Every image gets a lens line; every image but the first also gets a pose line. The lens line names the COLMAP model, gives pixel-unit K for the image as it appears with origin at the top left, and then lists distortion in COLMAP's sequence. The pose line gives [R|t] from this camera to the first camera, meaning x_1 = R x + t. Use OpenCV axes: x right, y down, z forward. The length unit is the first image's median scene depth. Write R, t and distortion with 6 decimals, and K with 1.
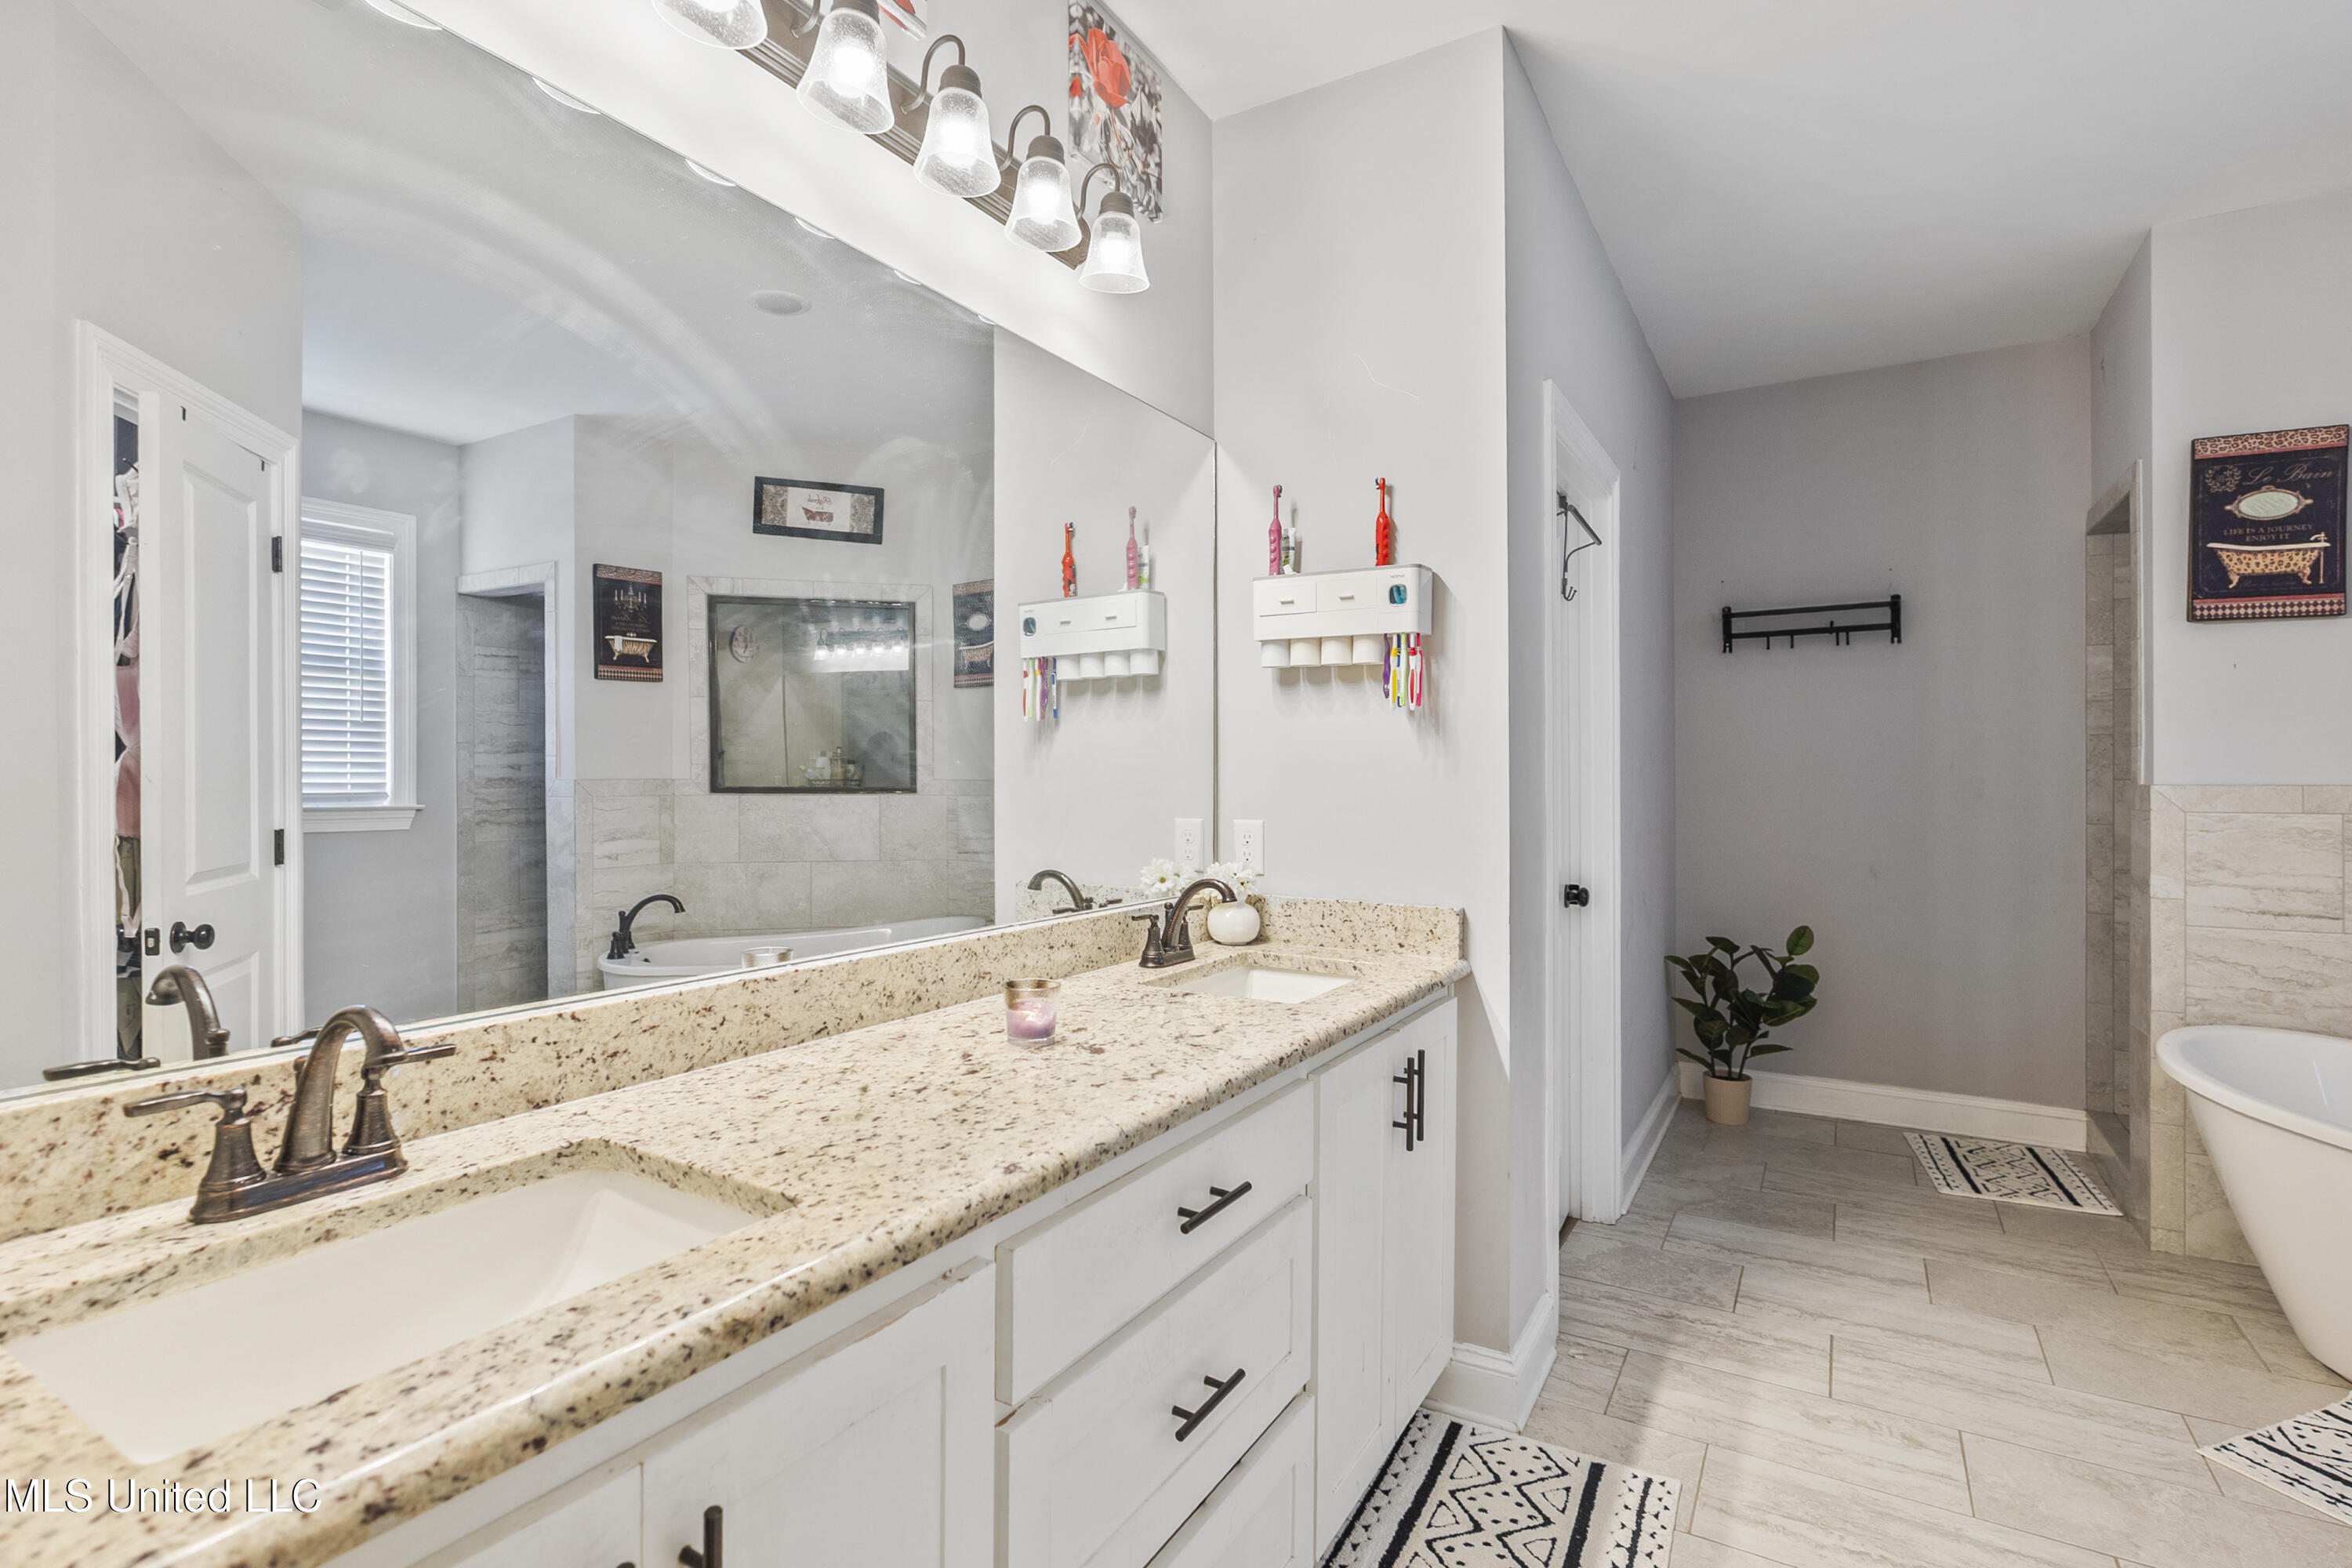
lens RADIAL K [[1087.5, 0, 1178.4], [0, 1087.5, 778.8], [0, 0, 1]] dist [-0.009943, 0.000134]
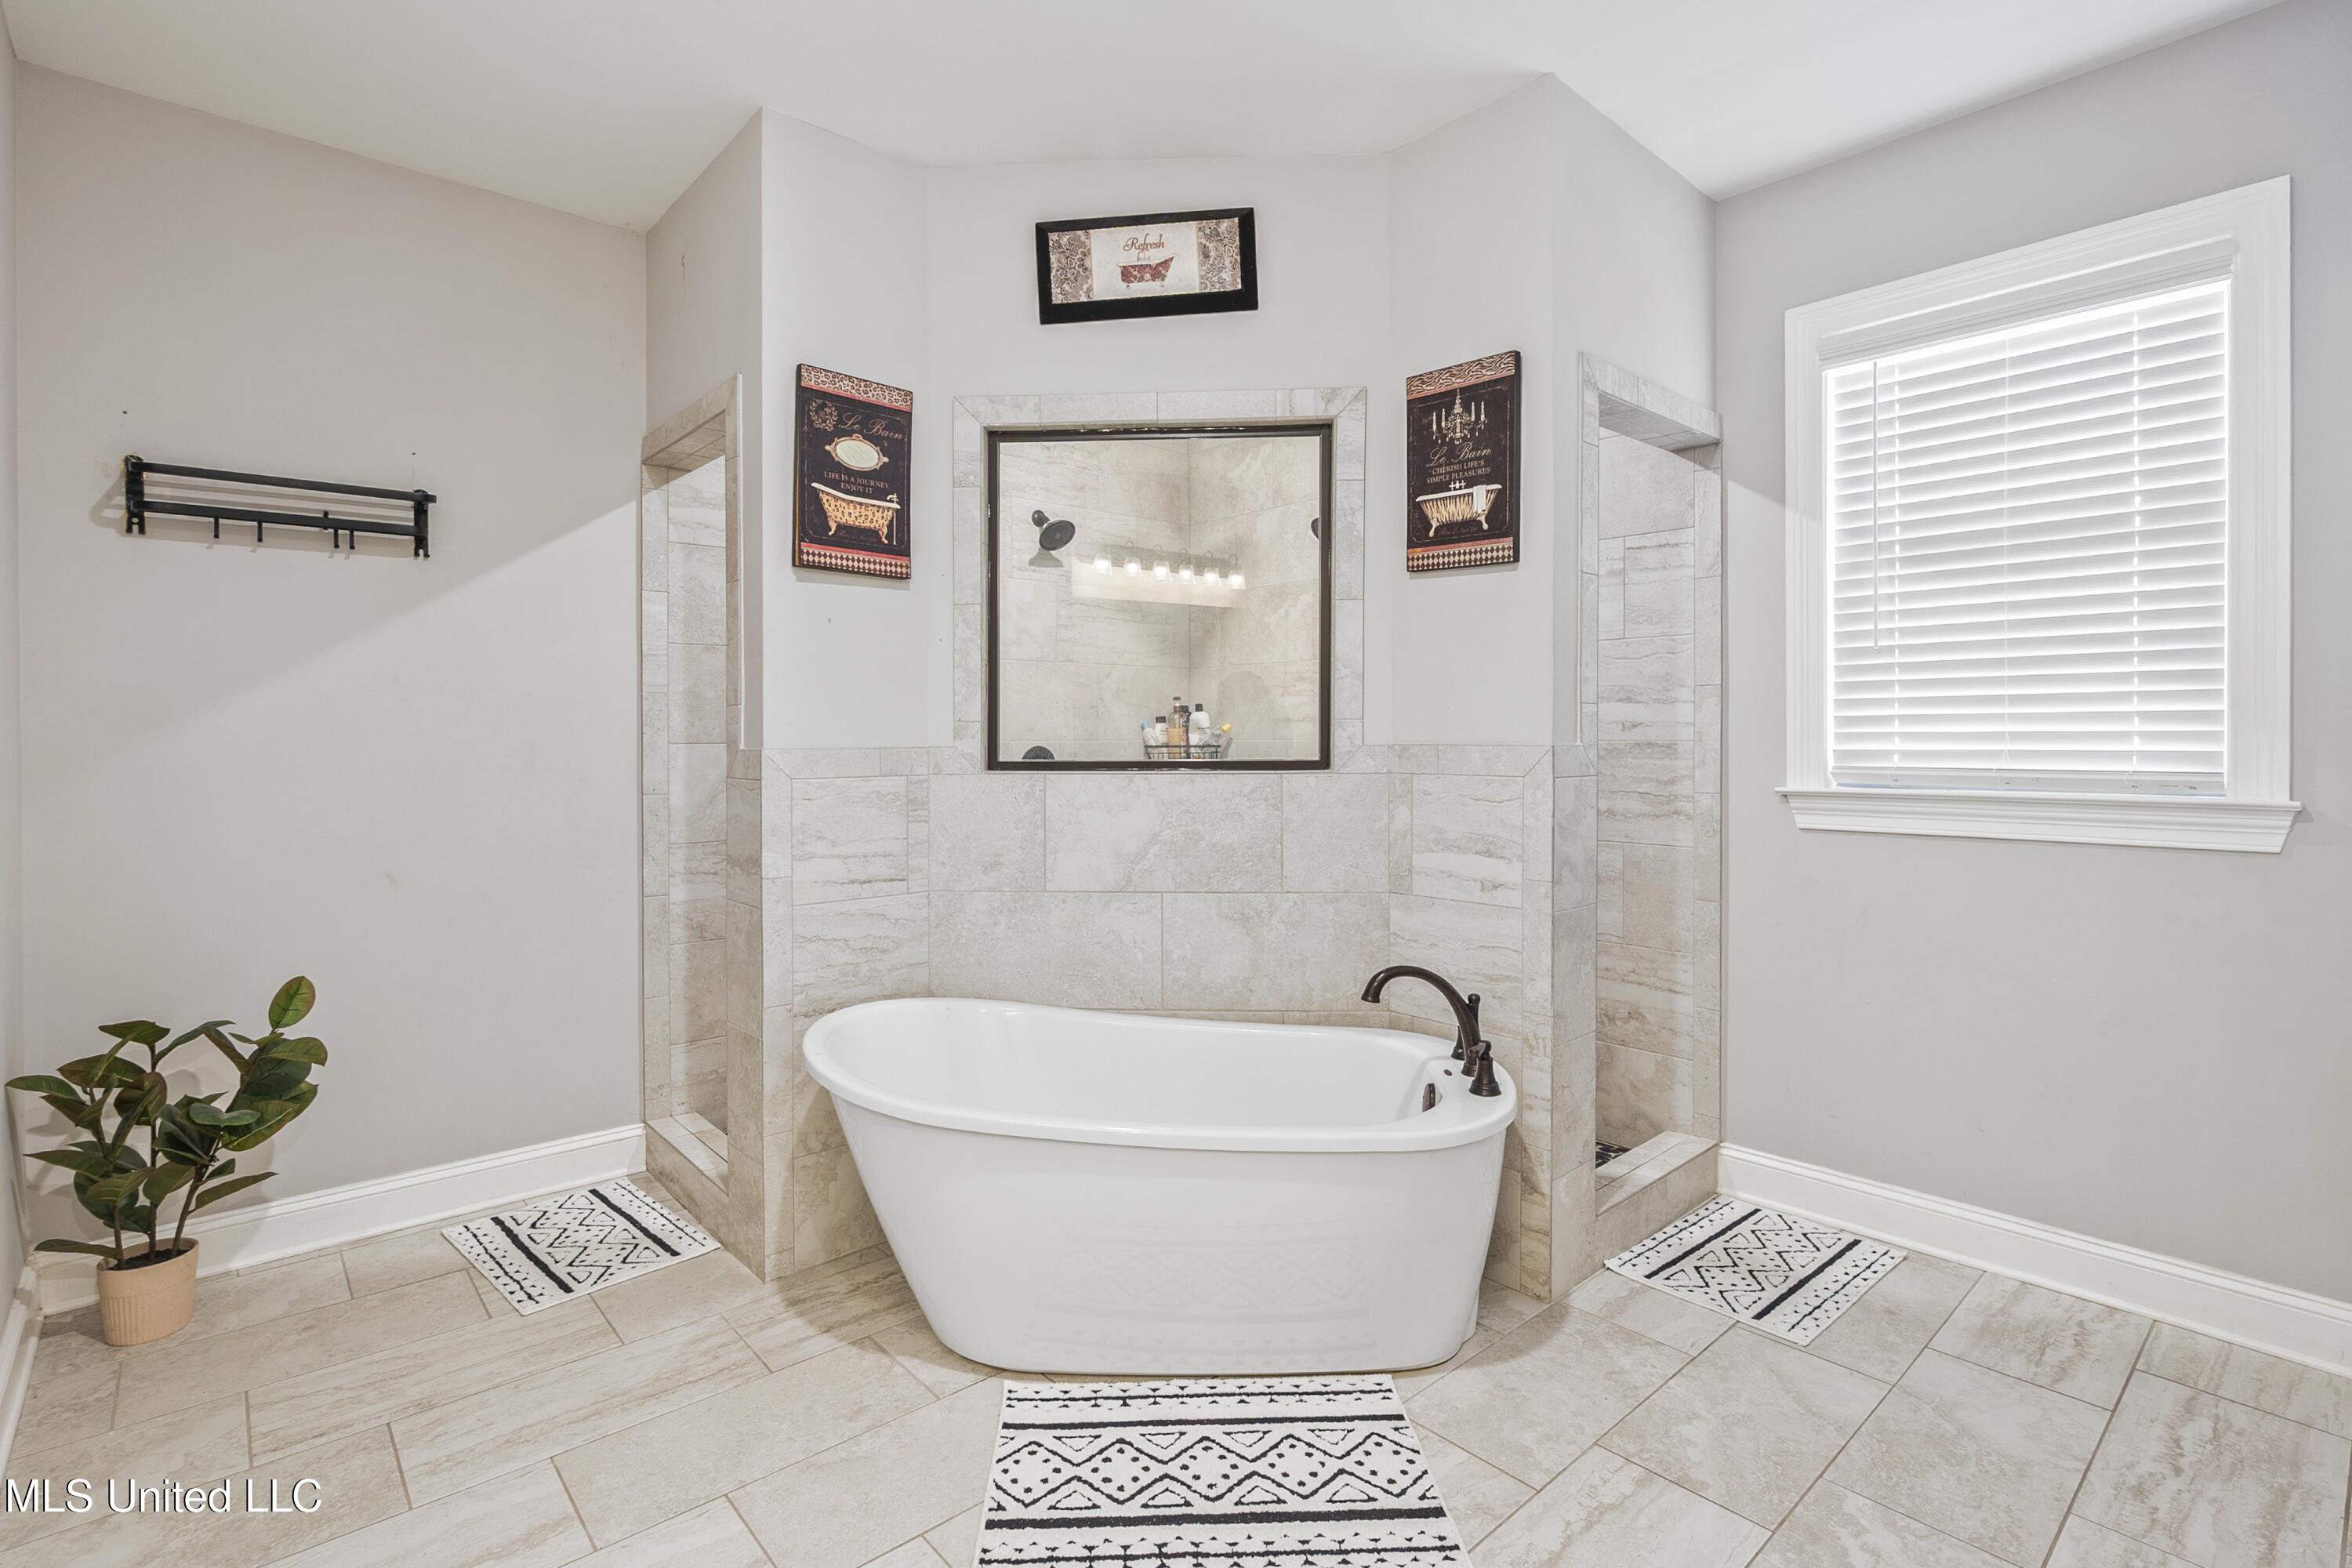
lens RADIAL K [[1087.5, 0, 1163.1], [0, 1087.5, 742.9], [0, 0, 1]] dist [-0.009943, 0.000134]
pose [[0.294131, -0.003931, 0.955757, 0.147392], [0.006701, 0.999975, 0.002050, 0.000964], [-0.955741, 0.005802, 0.294151, 0.394703]]
